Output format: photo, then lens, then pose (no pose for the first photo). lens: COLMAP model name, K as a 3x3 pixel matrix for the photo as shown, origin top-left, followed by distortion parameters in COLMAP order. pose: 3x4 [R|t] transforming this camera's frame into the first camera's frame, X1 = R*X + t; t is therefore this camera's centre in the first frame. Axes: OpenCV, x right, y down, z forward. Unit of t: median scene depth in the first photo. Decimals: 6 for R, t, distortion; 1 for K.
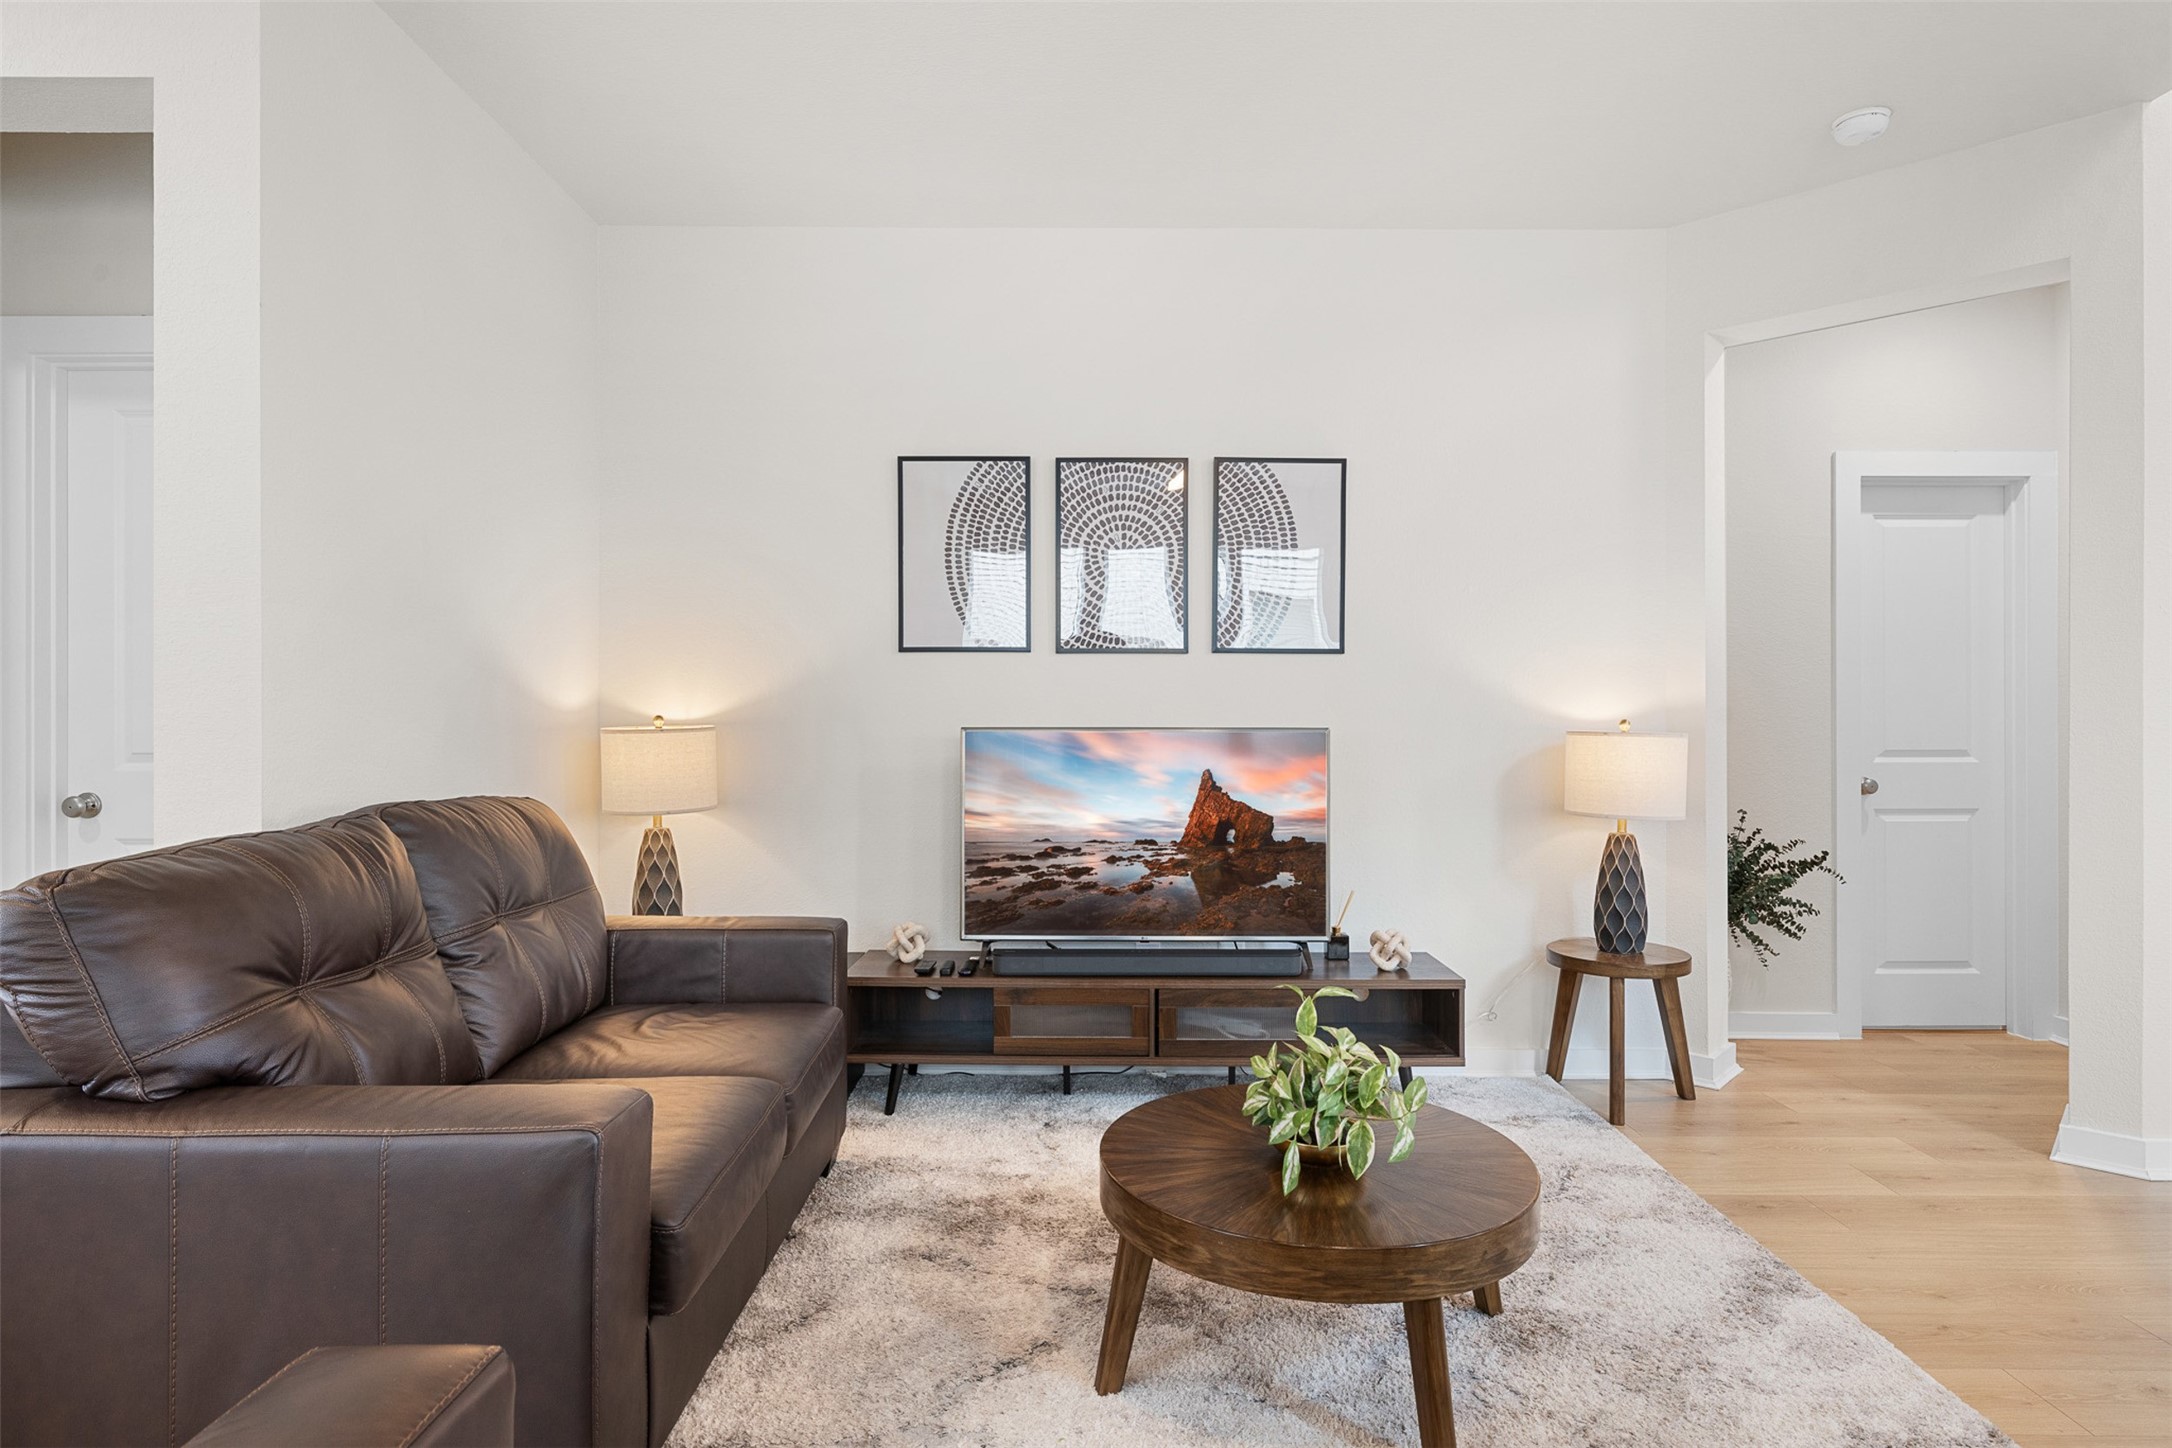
lens RADIAL K [[1159.9, 0, 1090.1], [0, 1159.9, 723.8], [0, 0, 1]] dist [0.001222, 0.000708]
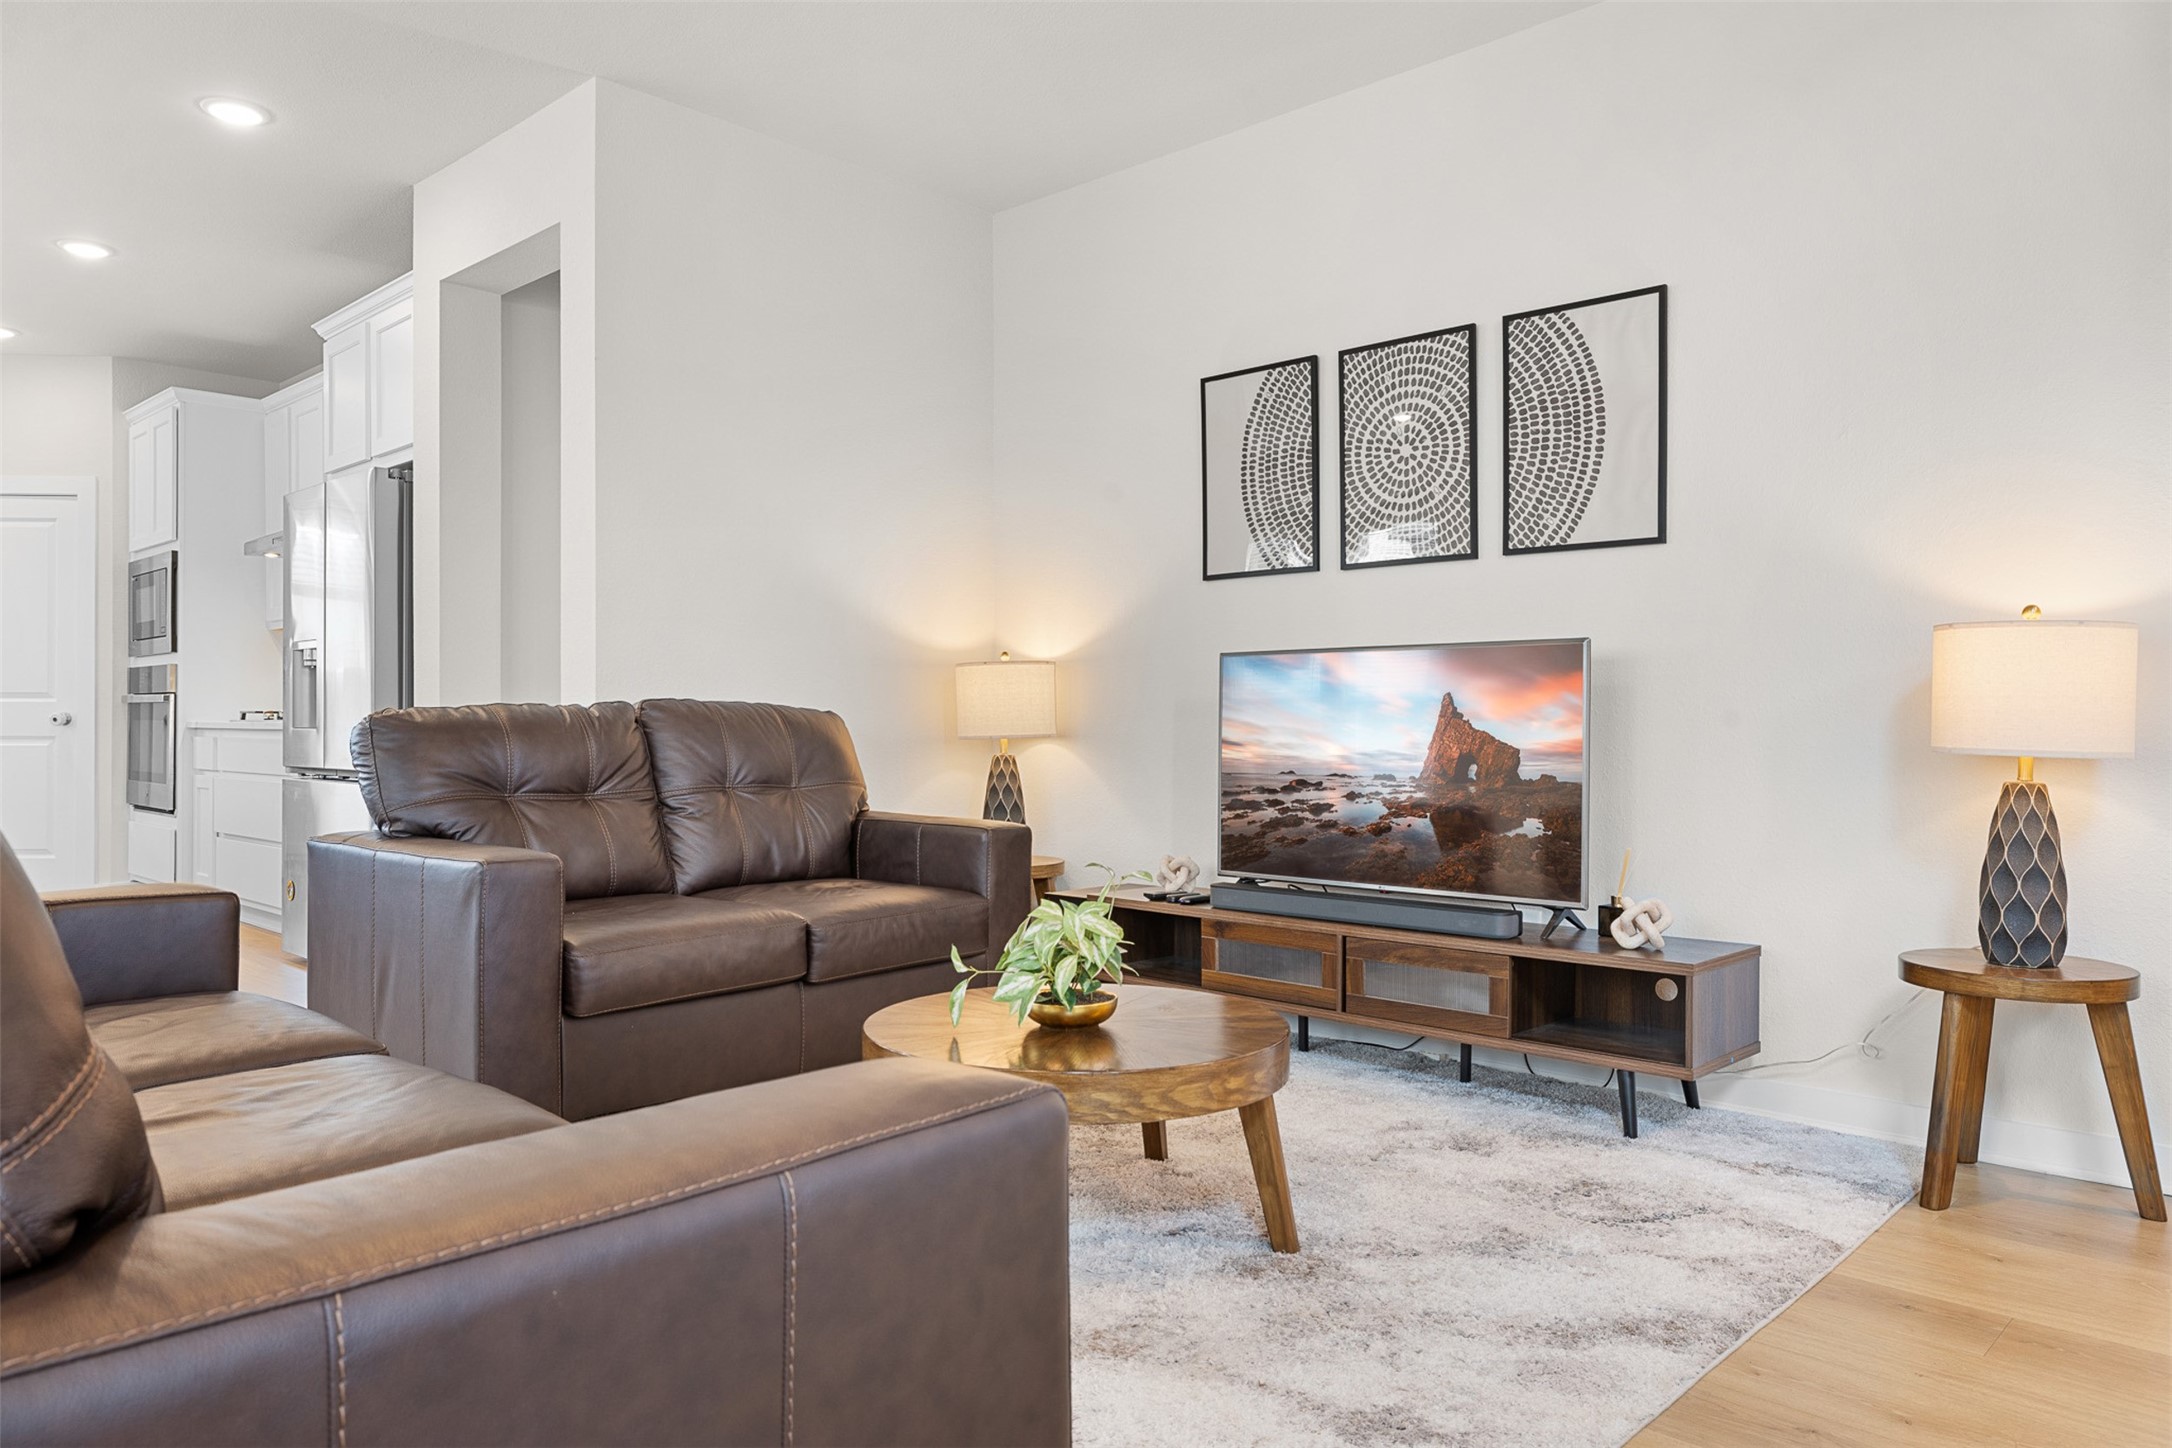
lens RADIAL K [[1462.1, 0, 1086.7], [0, 1462.1, 729.0], [0, 0, 1]] dist [0.008882, 0.011158]
pose [[0.726631, 0.001629, -0.687026, 0.638363], [-0.005760, 0.999976, -0.003721, 0.071145], [0.687004, 0.006661, 0.726624, 0.049169]]
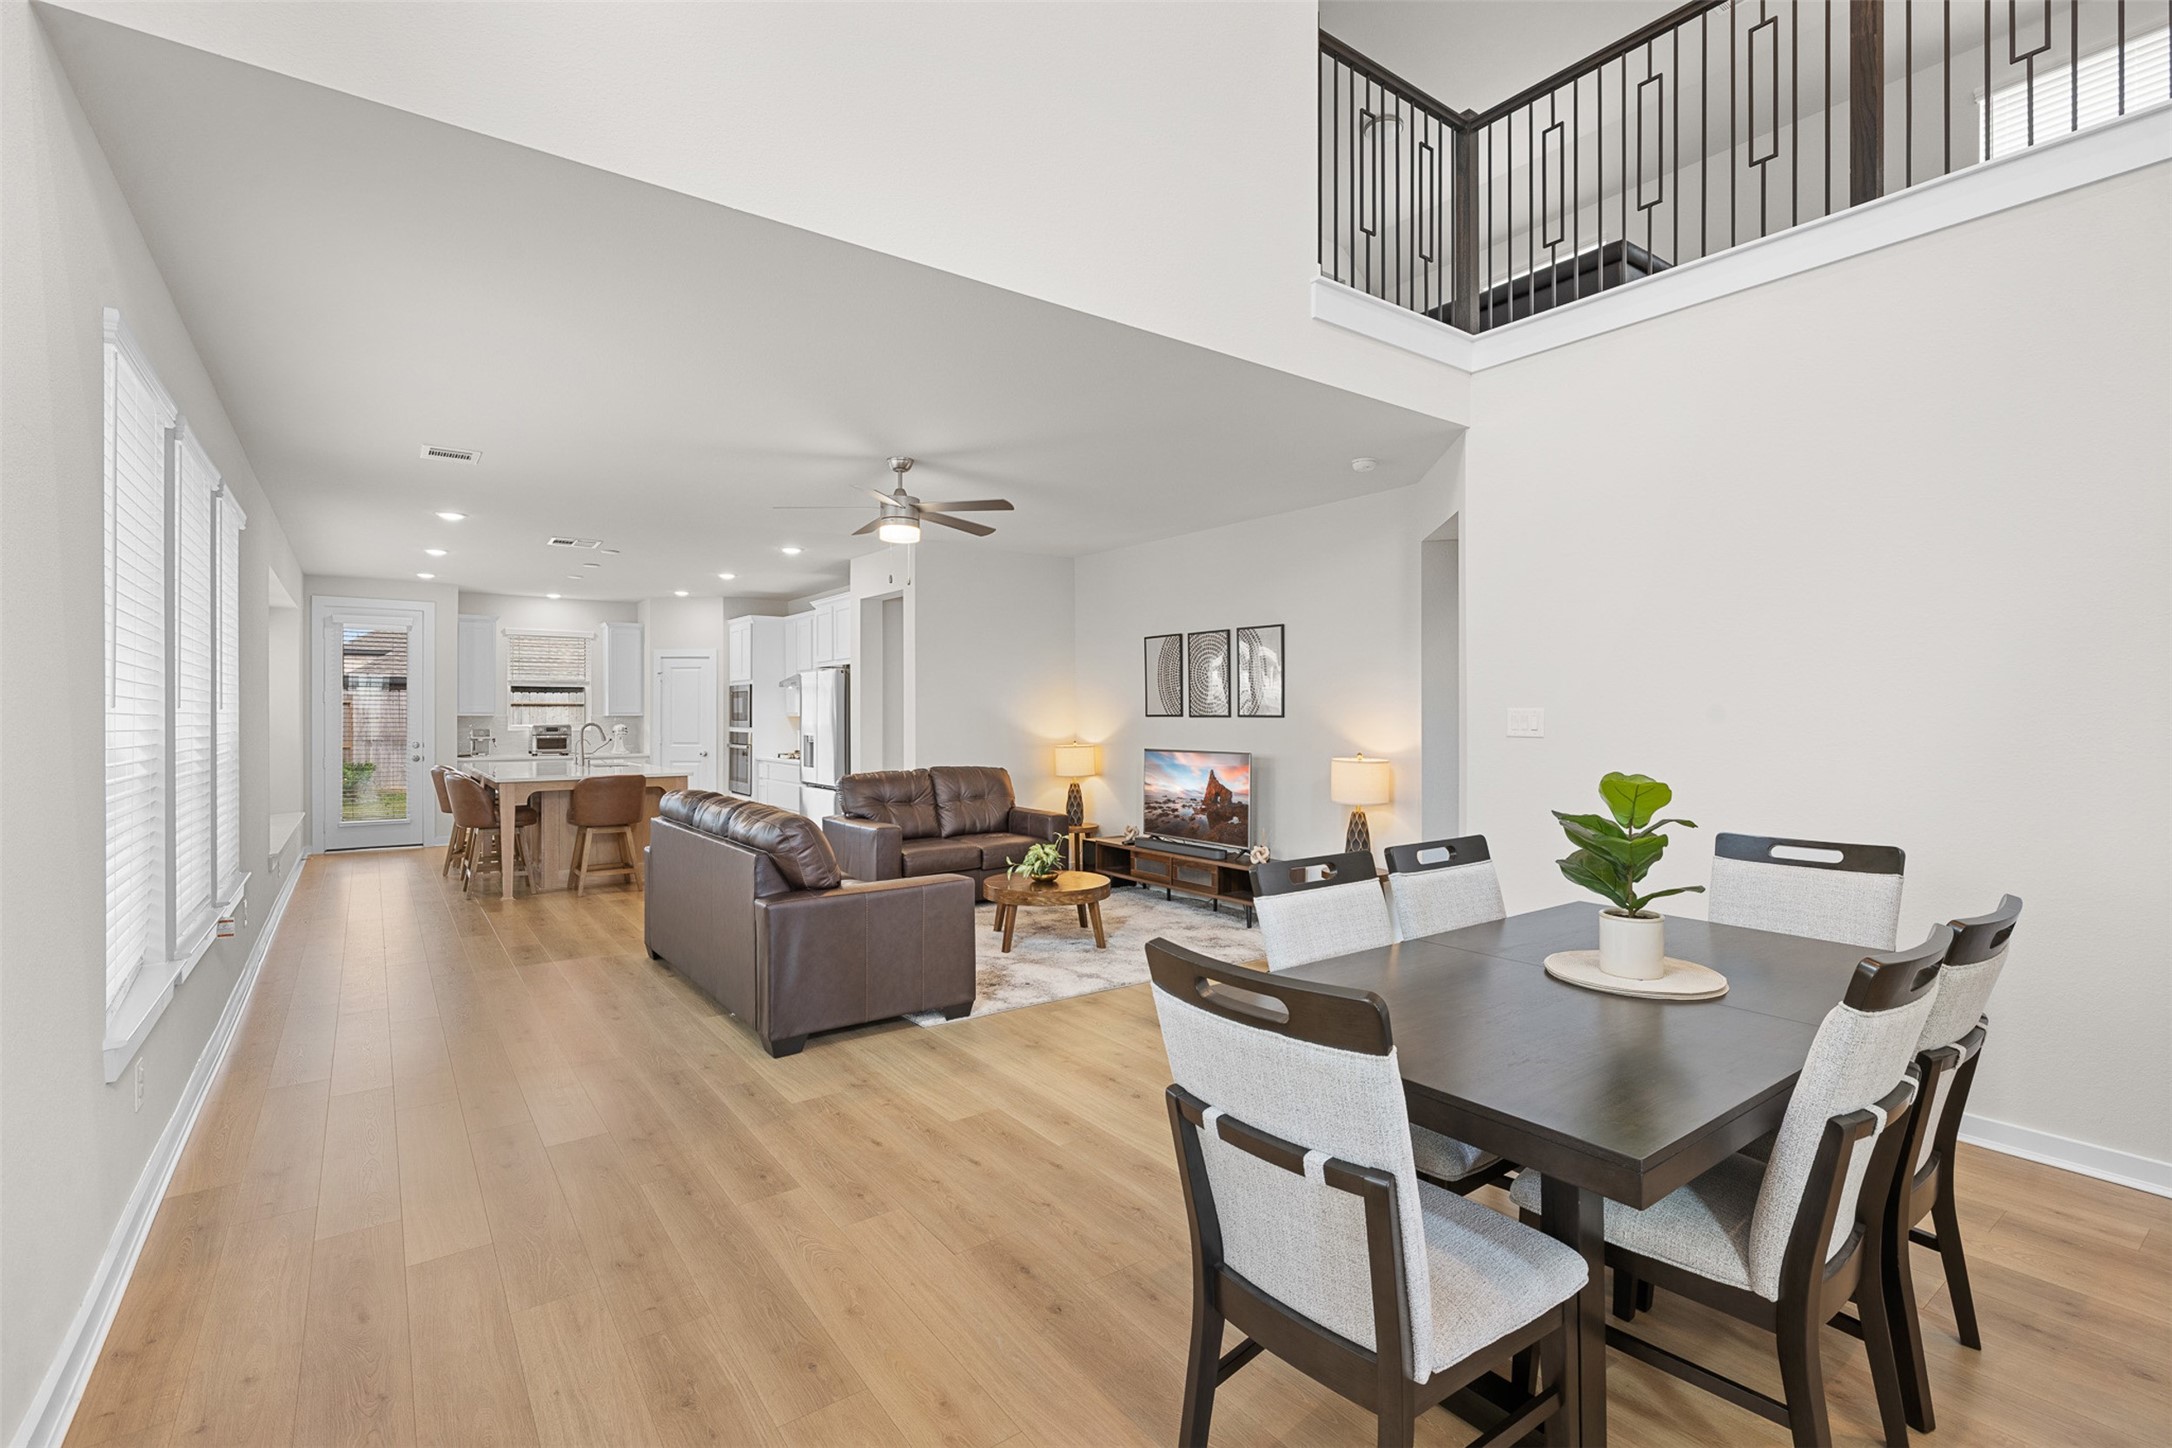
lens RADIAL K [[975.7, 0, 1091.6], [0, 975.7, 716.7], [0, 0, 1]] dist [-0.016870, 0.000145]
pose [[0.604169, -0.002599, -0.796852, 1.495826], [-0.005798, 0.999954, -0.007657, -0.049535], [0.796835, 0.009246, 0.604126, -0.359098]]
